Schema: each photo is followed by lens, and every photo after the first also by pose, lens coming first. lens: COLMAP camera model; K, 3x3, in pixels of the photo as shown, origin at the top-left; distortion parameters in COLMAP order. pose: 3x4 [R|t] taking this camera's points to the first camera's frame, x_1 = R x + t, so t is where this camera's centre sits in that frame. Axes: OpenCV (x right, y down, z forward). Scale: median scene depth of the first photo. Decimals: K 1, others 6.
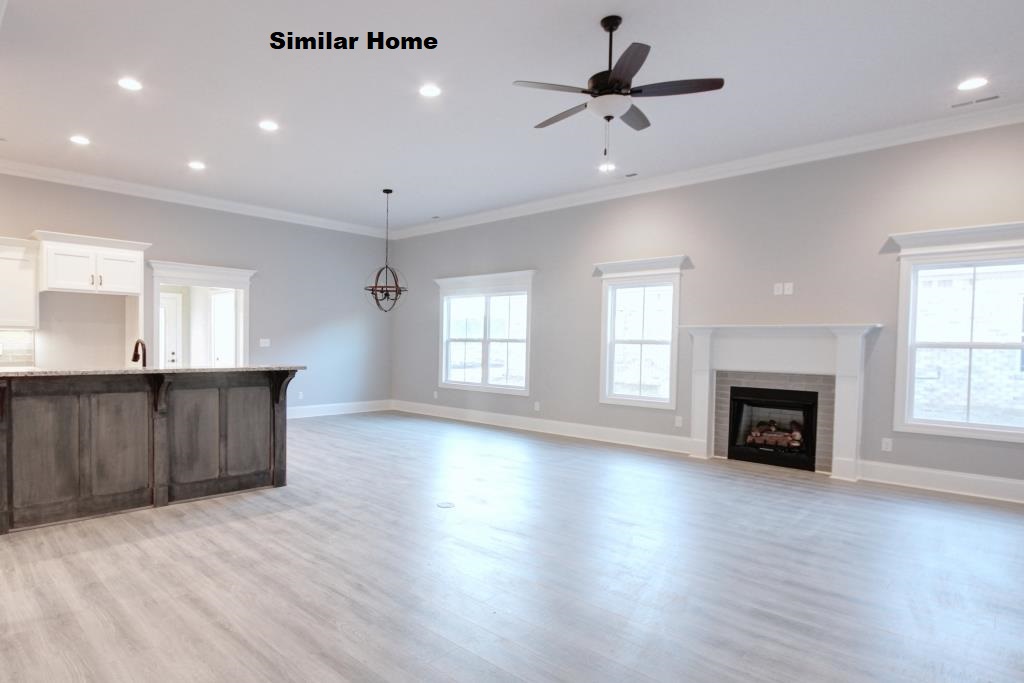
lens RADIAL K [[583.1, 0, 436.2], [0, 583.1, 361.5], [0, 0, 1]] dist [-0.006951, -0.000933]
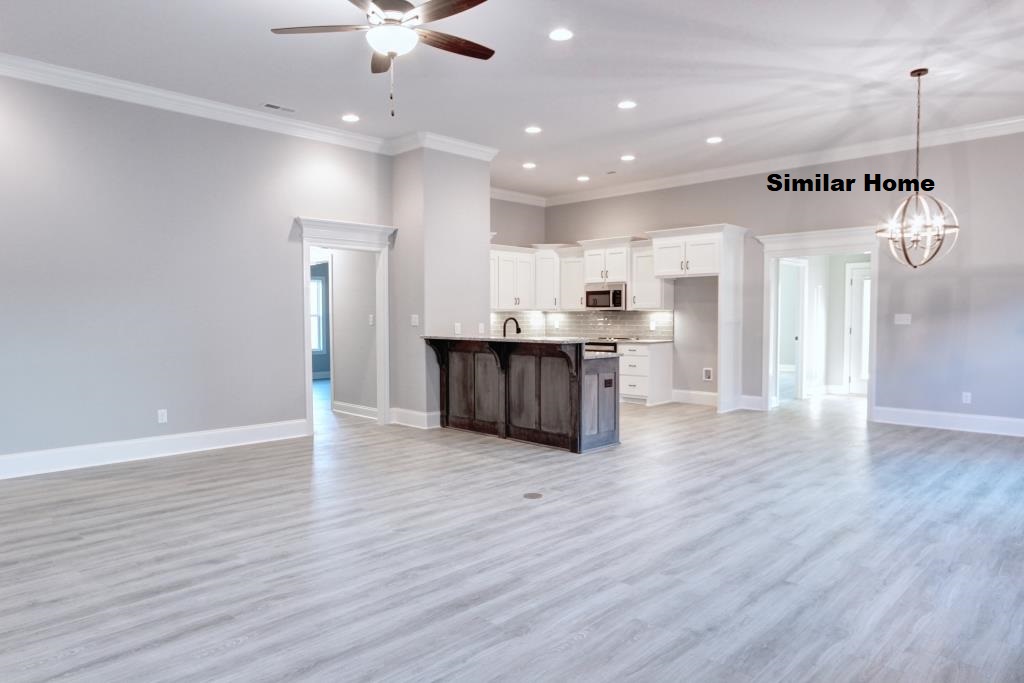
lens RADIAL K [[644.5, 0, 489.9], [0, 644.5, 342.3], [0, 0, 1]] dist [-0.005055, -0.001193]
pose [[0.004608, 0.028434, -0.999585, 0.765028], [-0.032459, 0.999073, 0.028270, -0.014815], [0.999462, 0.032315, 0.005527, 0.698166]]
